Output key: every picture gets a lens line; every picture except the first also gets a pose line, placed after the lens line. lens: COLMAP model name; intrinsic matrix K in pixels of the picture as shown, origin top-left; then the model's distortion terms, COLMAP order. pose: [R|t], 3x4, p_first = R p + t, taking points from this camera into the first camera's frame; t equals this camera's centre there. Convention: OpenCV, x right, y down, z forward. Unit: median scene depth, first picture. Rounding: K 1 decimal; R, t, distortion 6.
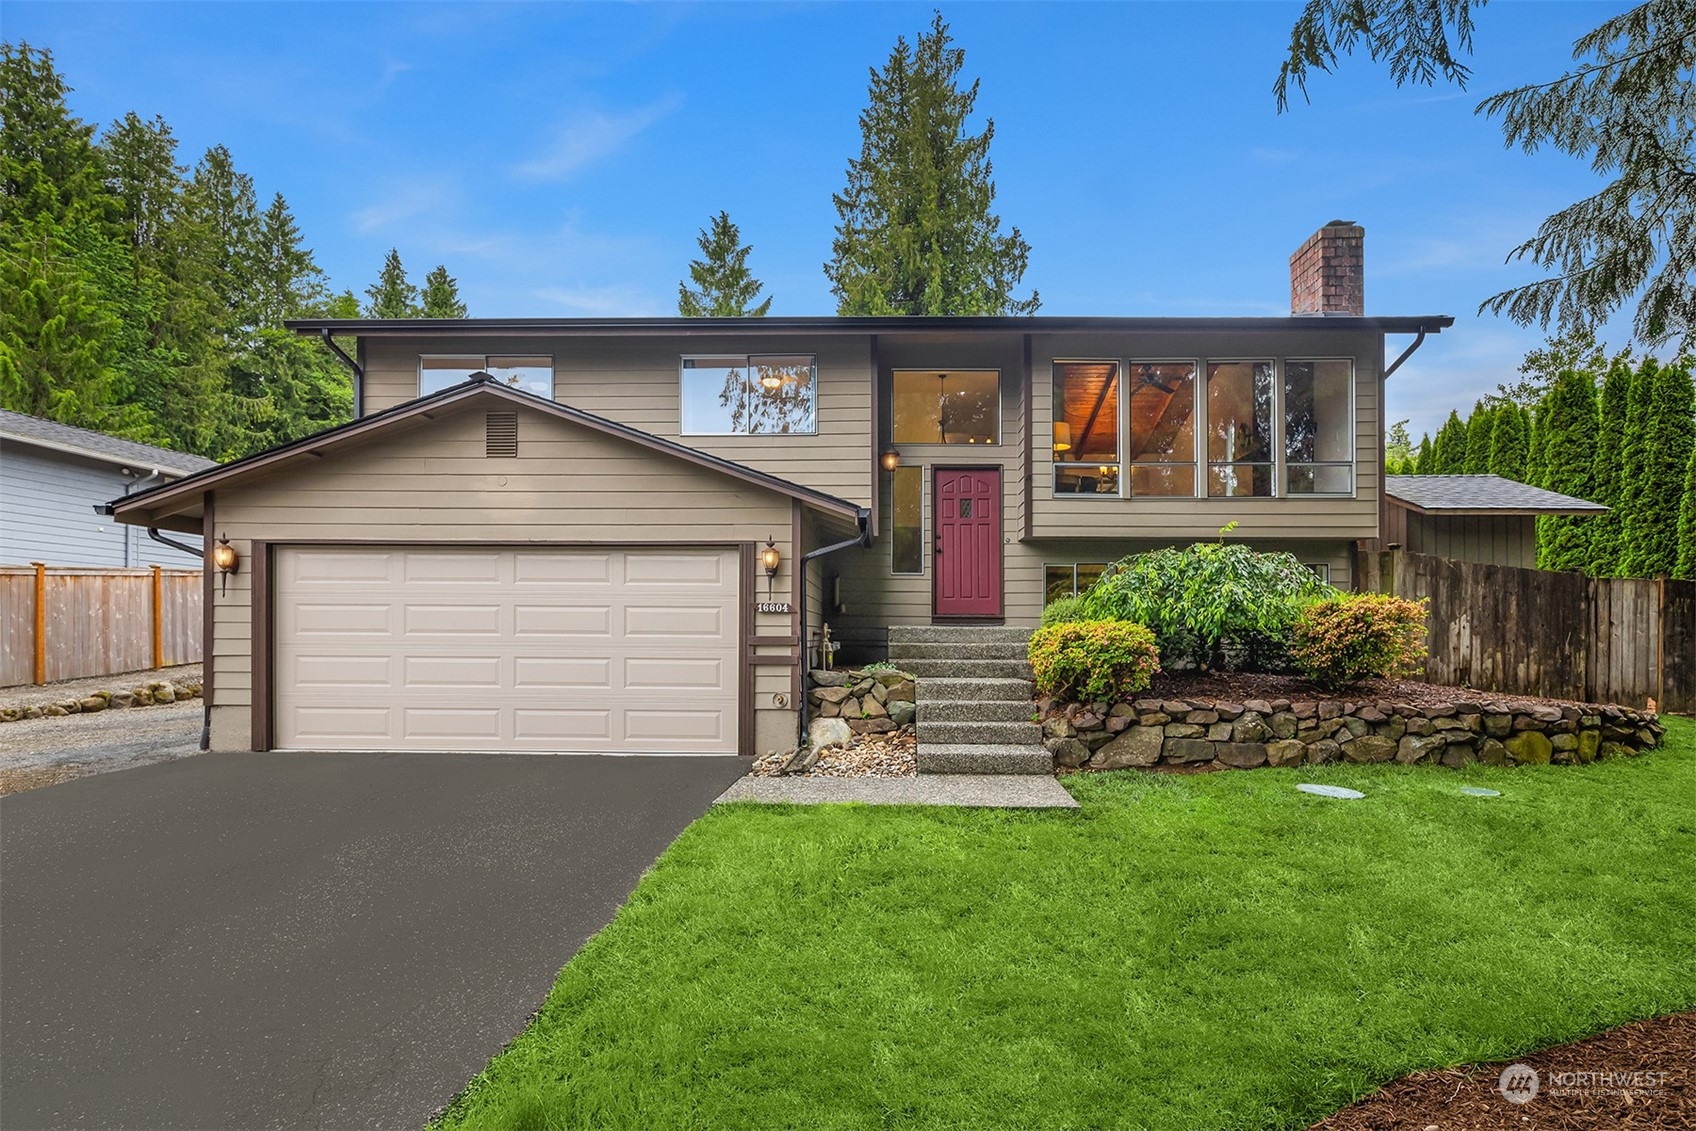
lens RADIAL K [[809.6, 0, 895.6], [0, 809.6, 585.2], [0, 0, 1]] dist [0.010587, -0.000012]
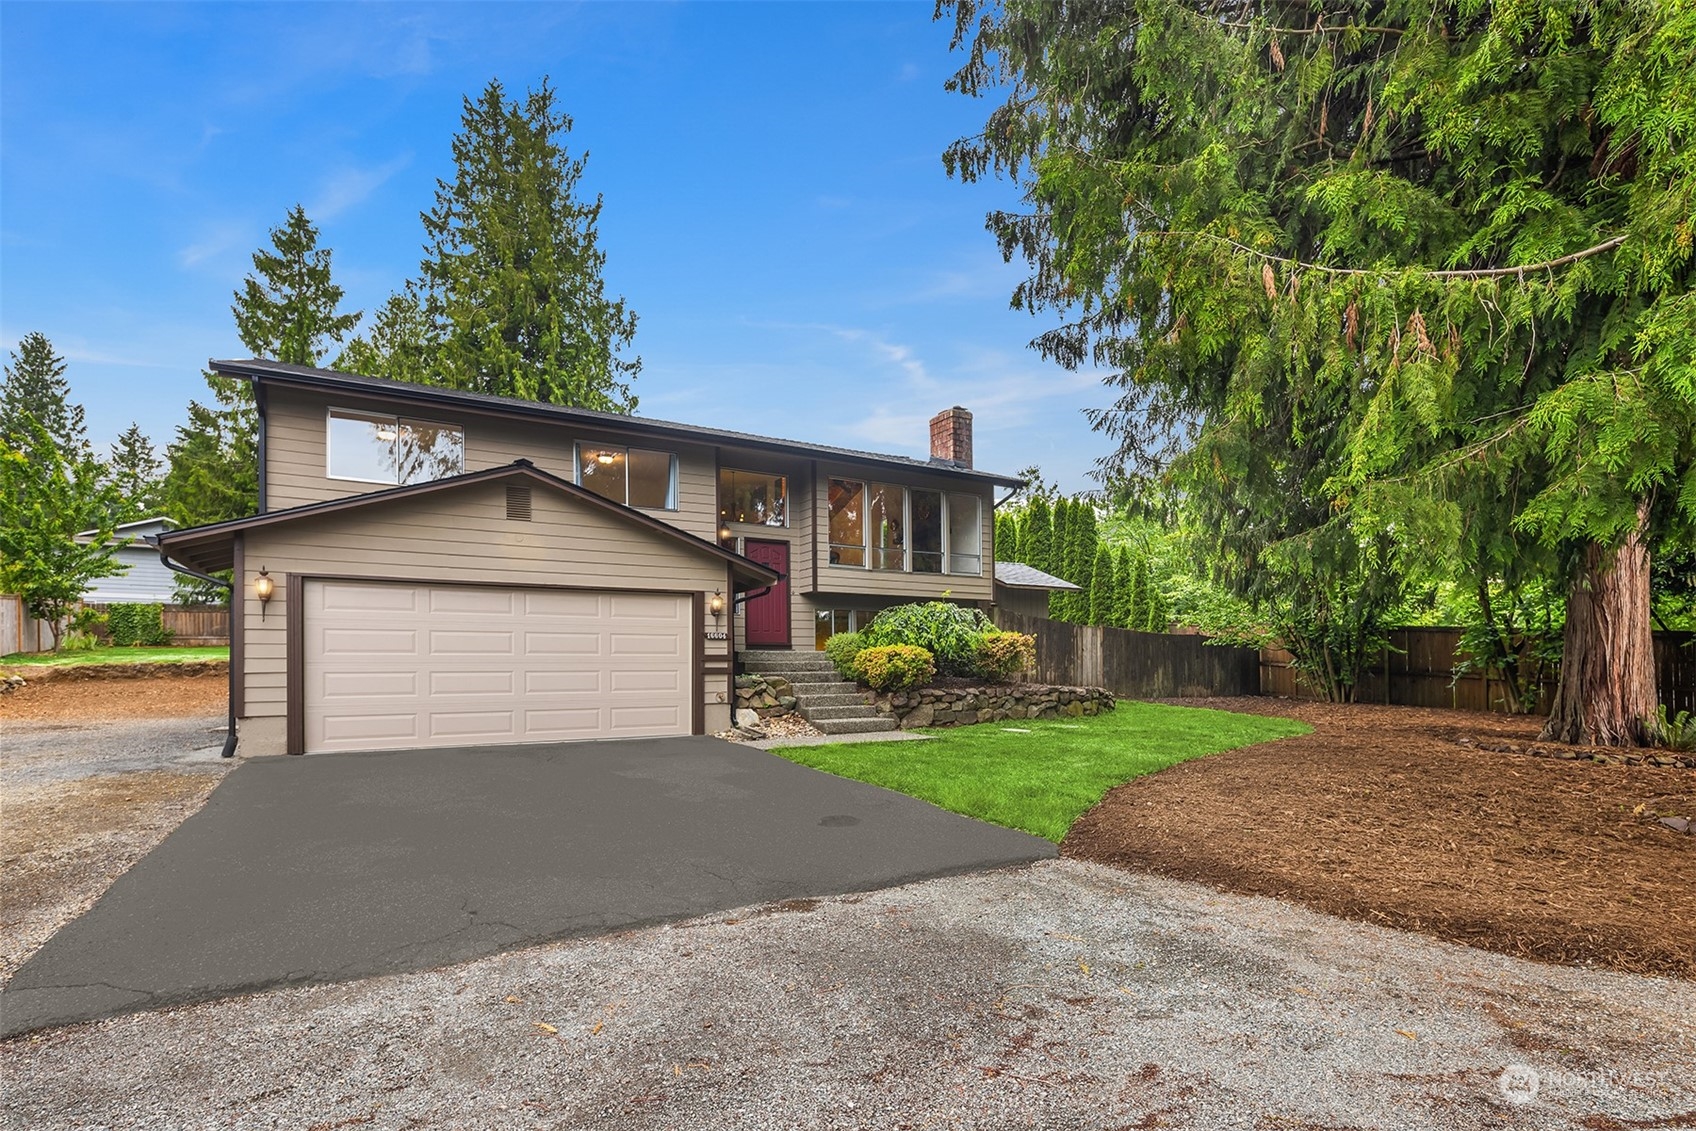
lens RADIAL K [[809.6, 0, 857.6], [0, 809.6, 574.1], [0, 0, 1]] dist [0.010587, -0.000012]
pose [[0.853388, 0.049789, 0.518893, -0.697594], [-0.017802, 0.997631, -0.066448, 0.008750], [-0.520972, 0.047468, 0.852253, -0.419681]]
